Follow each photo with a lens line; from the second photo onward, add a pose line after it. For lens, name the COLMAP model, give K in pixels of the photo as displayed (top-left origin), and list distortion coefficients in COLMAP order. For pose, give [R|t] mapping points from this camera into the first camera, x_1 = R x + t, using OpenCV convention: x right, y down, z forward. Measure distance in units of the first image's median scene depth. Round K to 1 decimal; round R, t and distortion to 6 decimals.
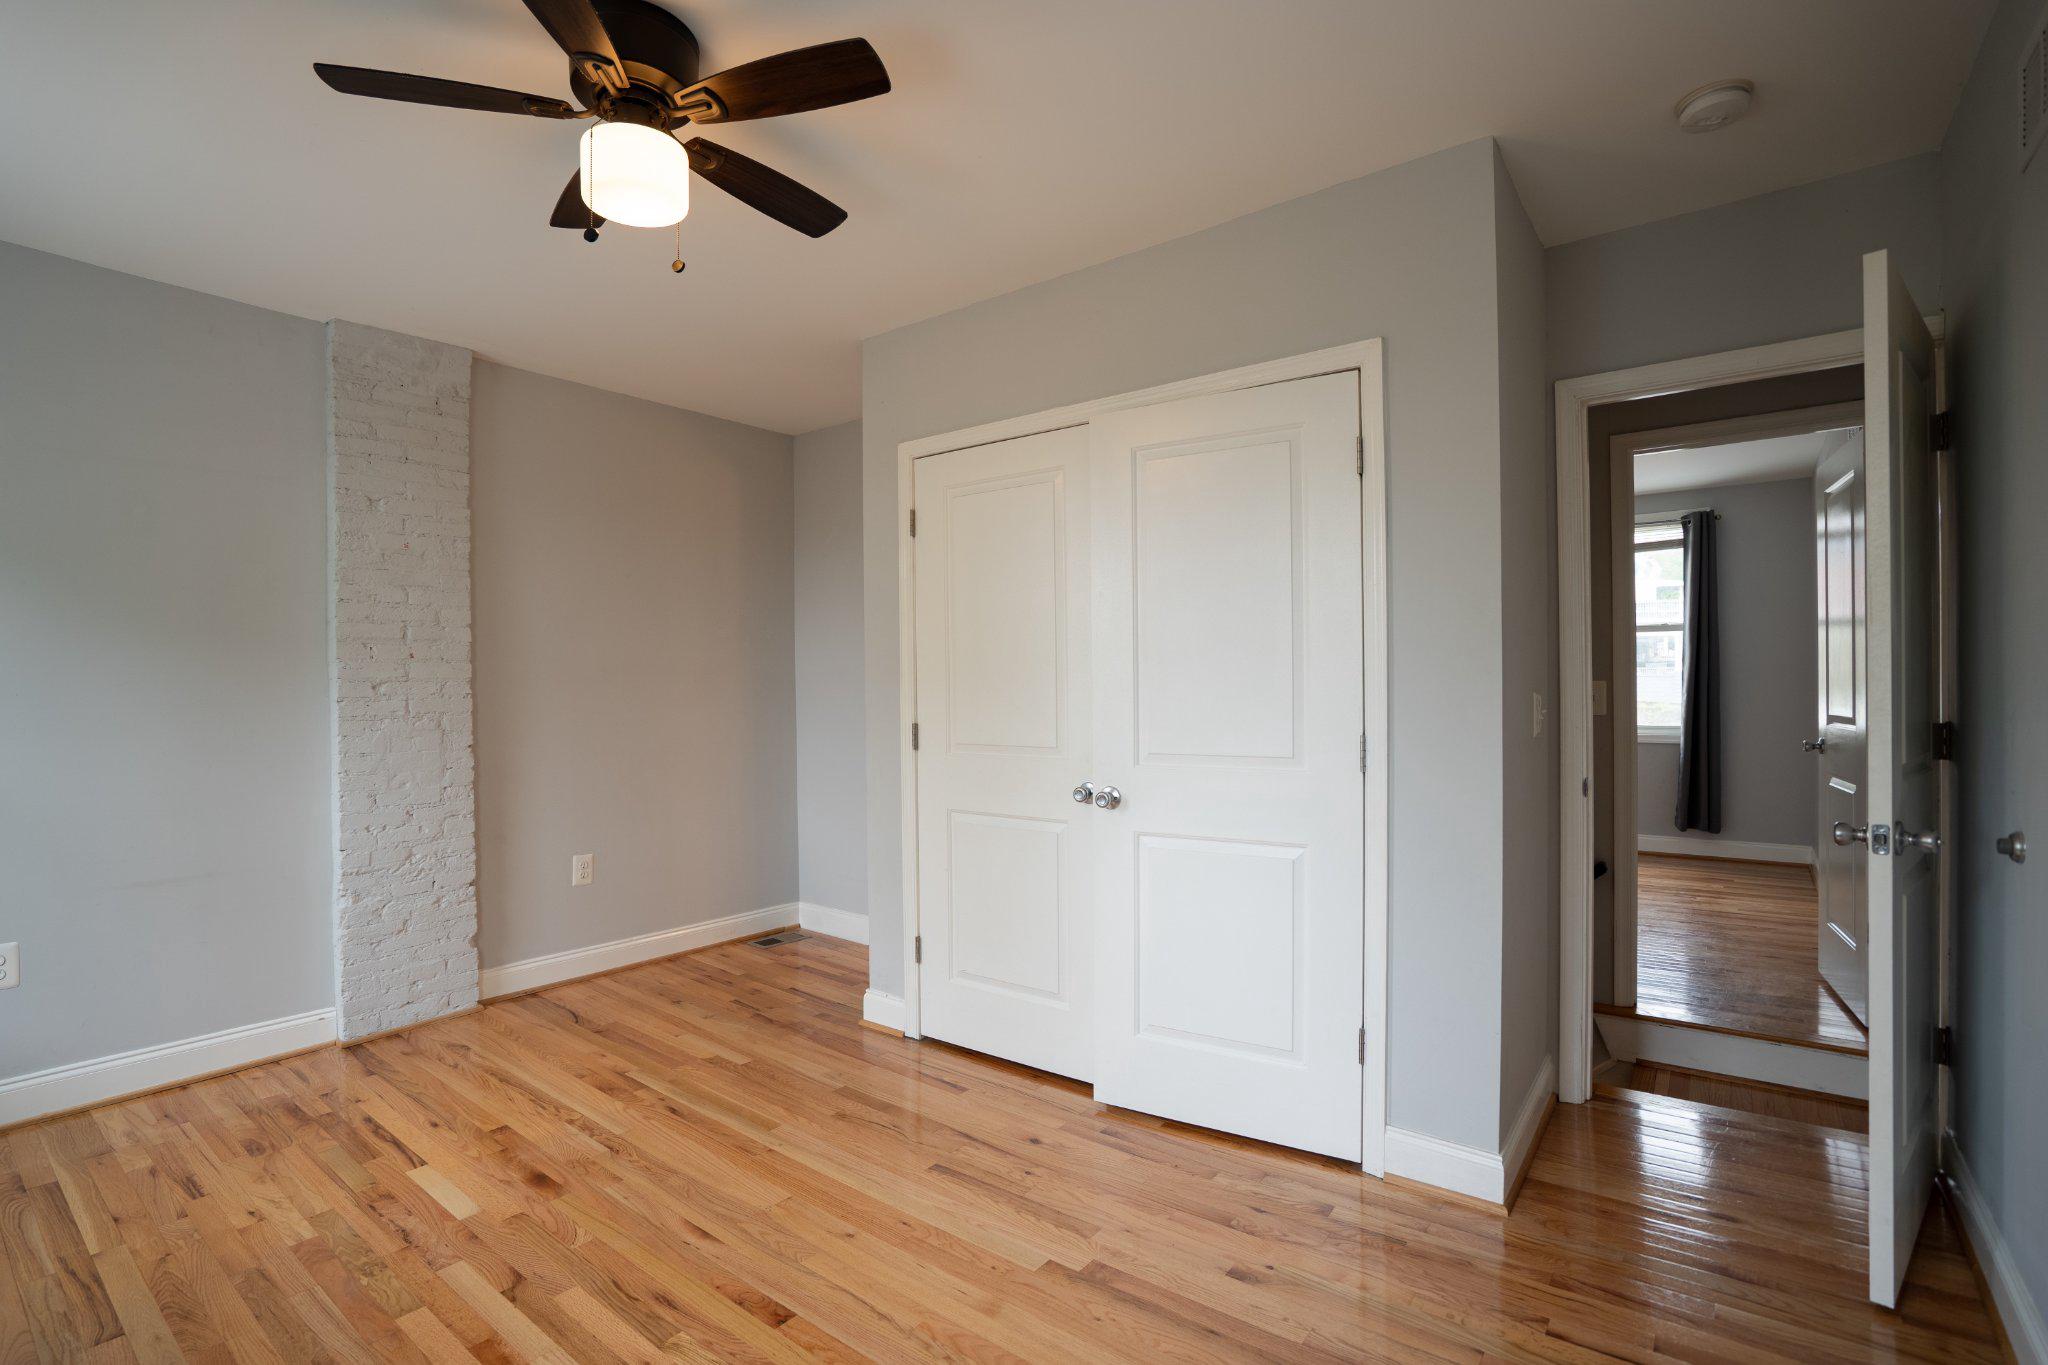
lens RADIAL K [[945.0, 0, 1007.0], [0, 945.0, 695.6], [0, 0, 1]] dist [-0.049571, 0.016986]
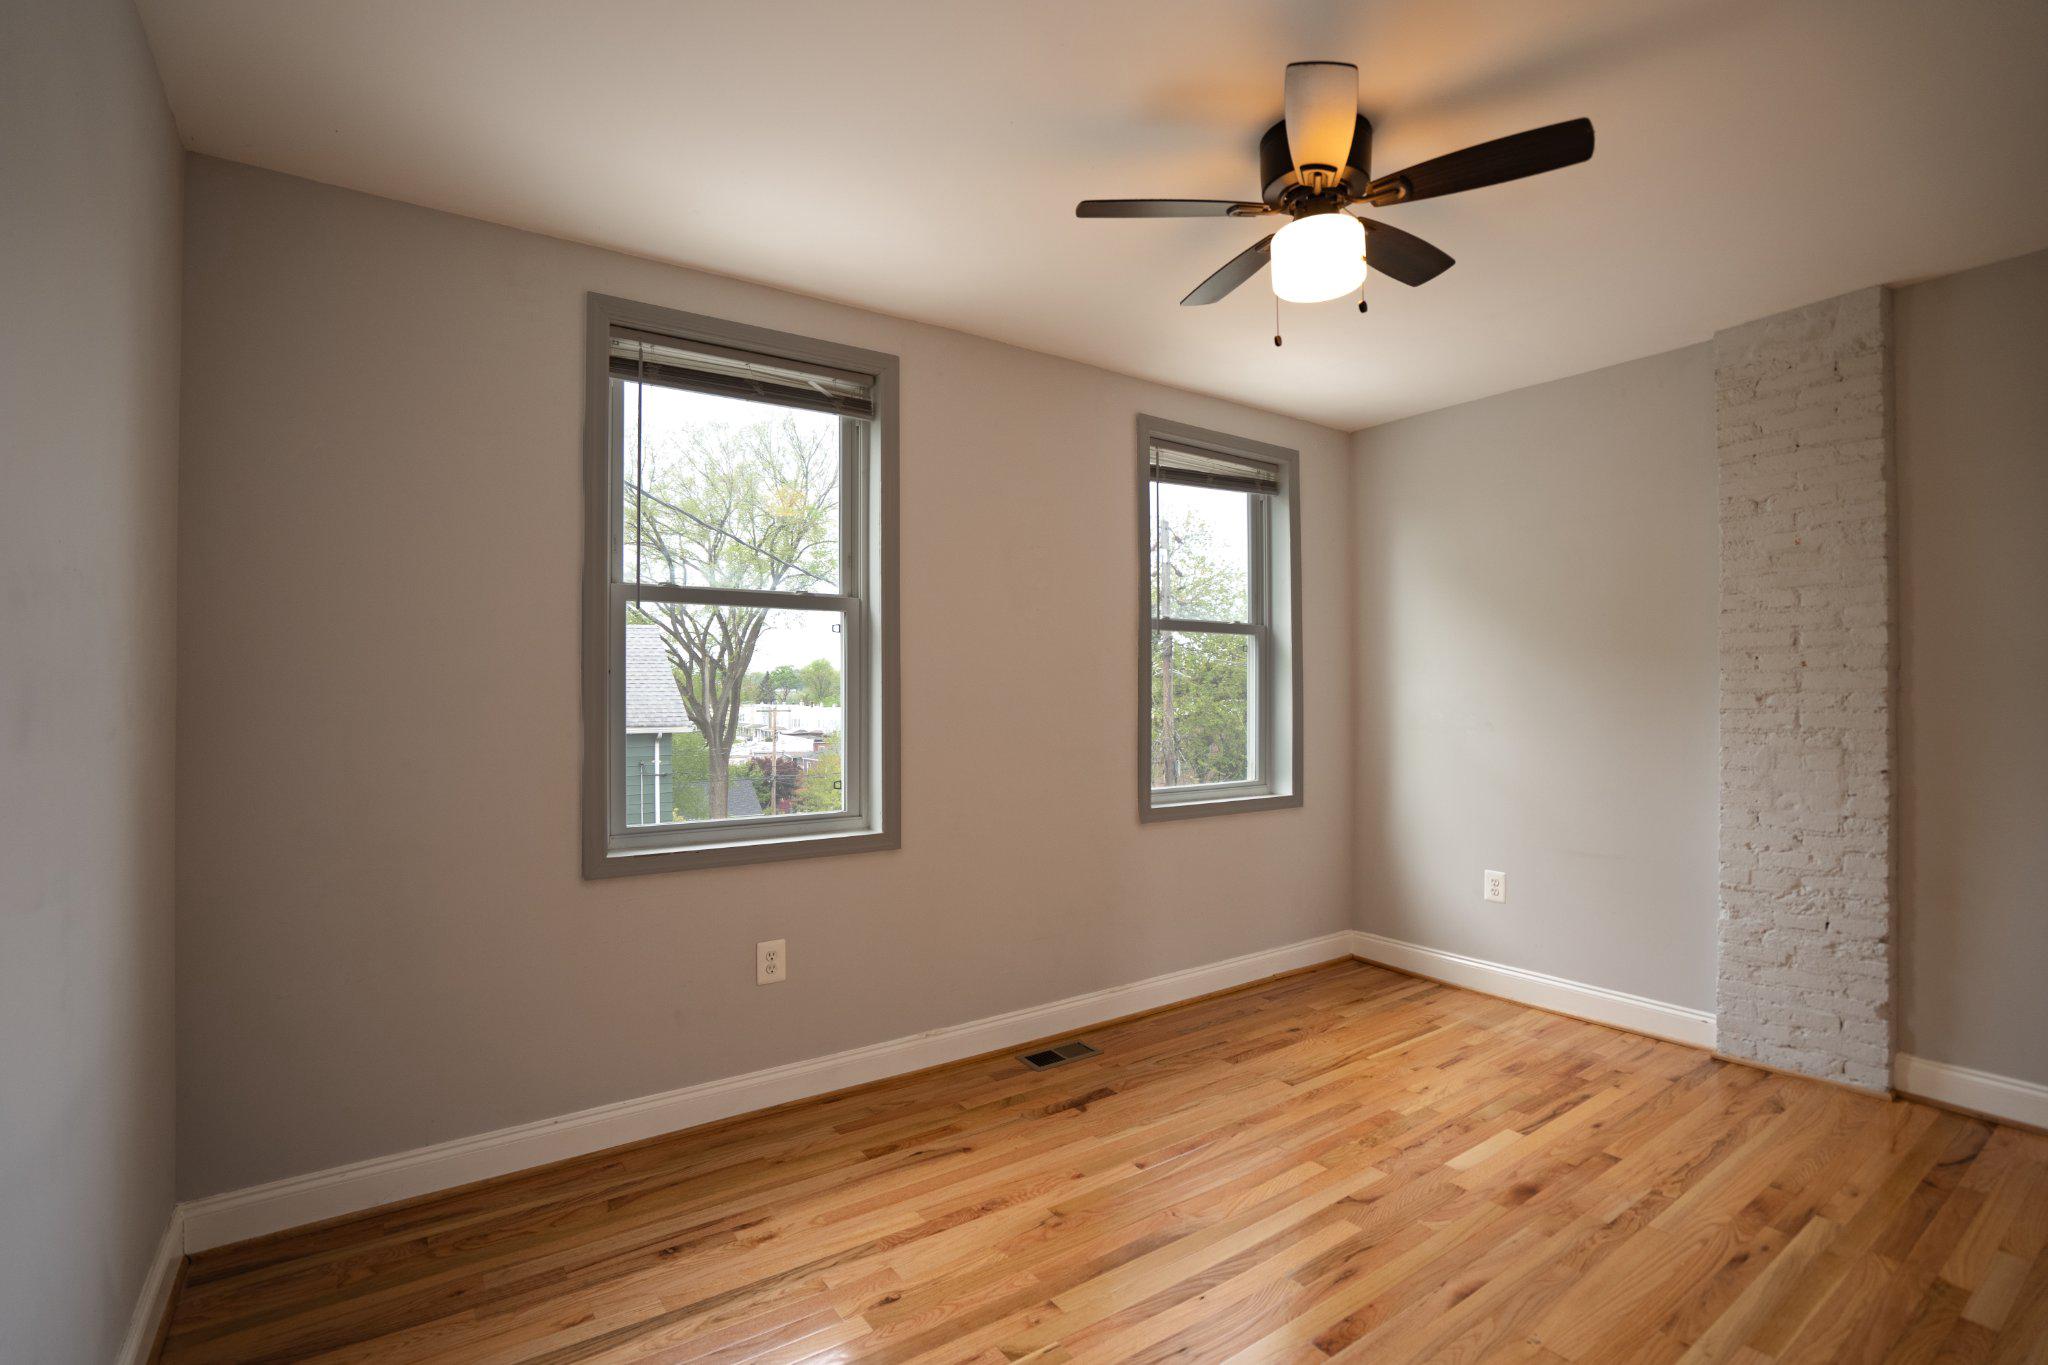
lens RADIAL K [[945.0, 0, 1007.0], [0, 945.0, 695.6], [0, 0, 1]] dist [-0.049571, 0.016986]
pose [[-0.301116, 0.006771, -0.953563, 0.469620], [-0.003029, 0.999963, 0.008057, -0.018237], [0.953583, 0.005314, -0.301085, 0.571858]]
